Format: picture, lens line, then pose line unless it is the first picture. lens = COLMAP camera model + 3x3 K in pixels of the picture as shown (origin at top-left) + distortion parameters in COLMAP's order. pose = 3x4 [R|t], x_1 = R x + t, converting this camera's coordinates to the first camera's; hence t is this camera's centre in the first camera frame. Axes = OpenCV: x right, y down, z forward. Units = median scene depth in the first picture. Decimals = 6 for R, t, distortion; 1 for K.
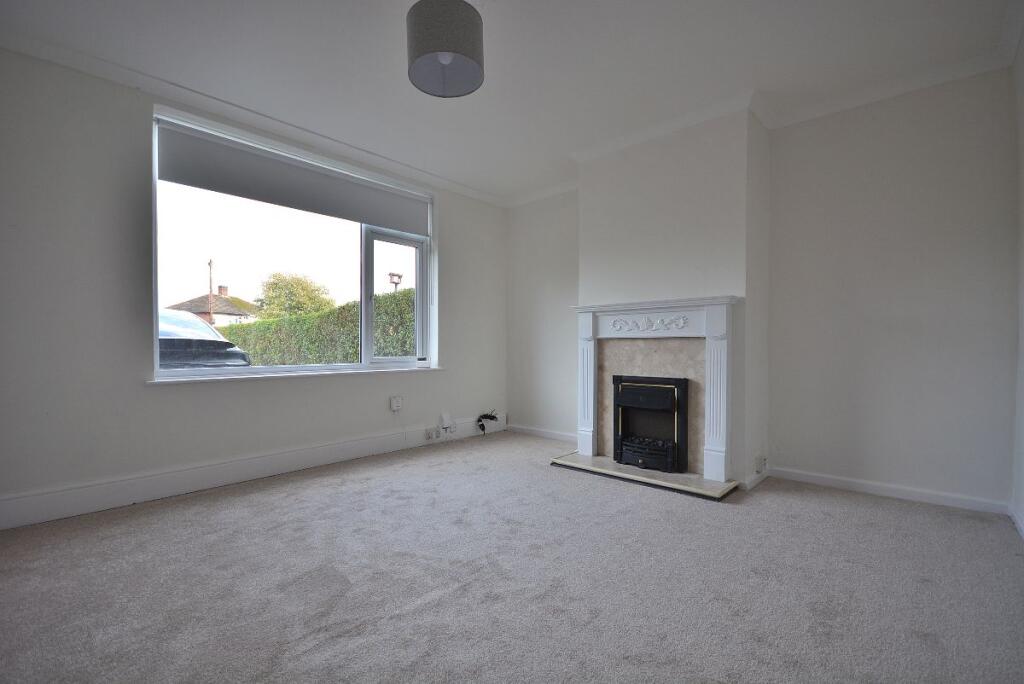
lens RADIAL K [[449.6, 0, 506.3], [0, 449.6, 349.8], [0, 0, 1]] dist [-0.004487, -0.000214]
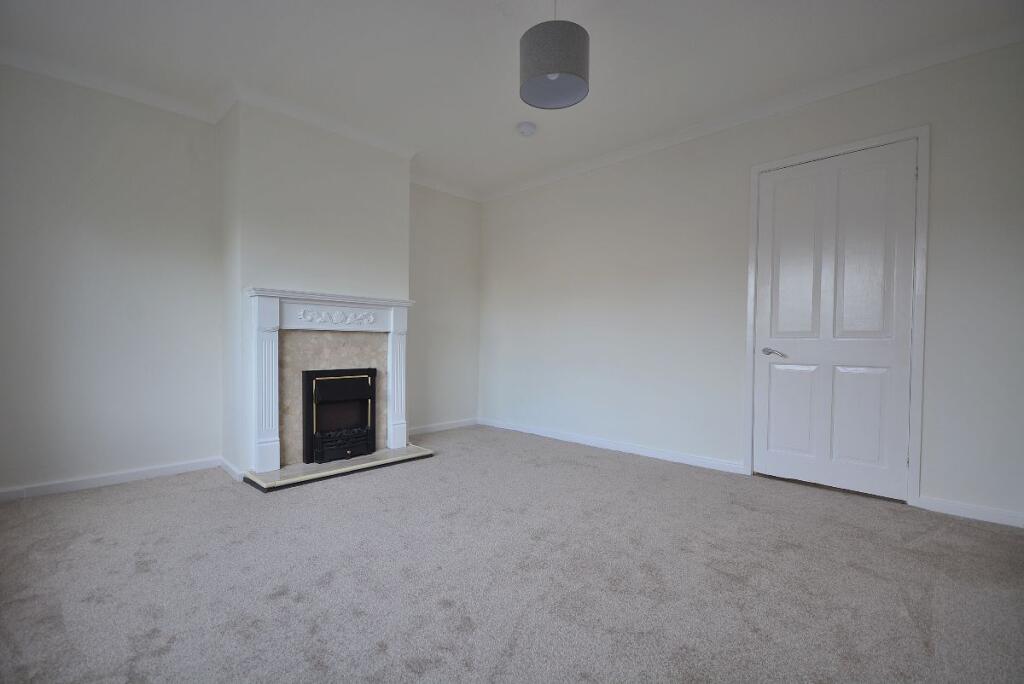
lens RADIAL K [[449.6, 0, 506.3], [0, 449.6, 349.8], [0, 0, 1]] dist [-0.004487, -0.000214]
pose [[0.028314, -0.017061, 0.999453, -0.690285], [-0.006122, 0.999833, 0.017241, -0.003922], [-0.999580, -0.006607, 0.028205, 0.599987]]
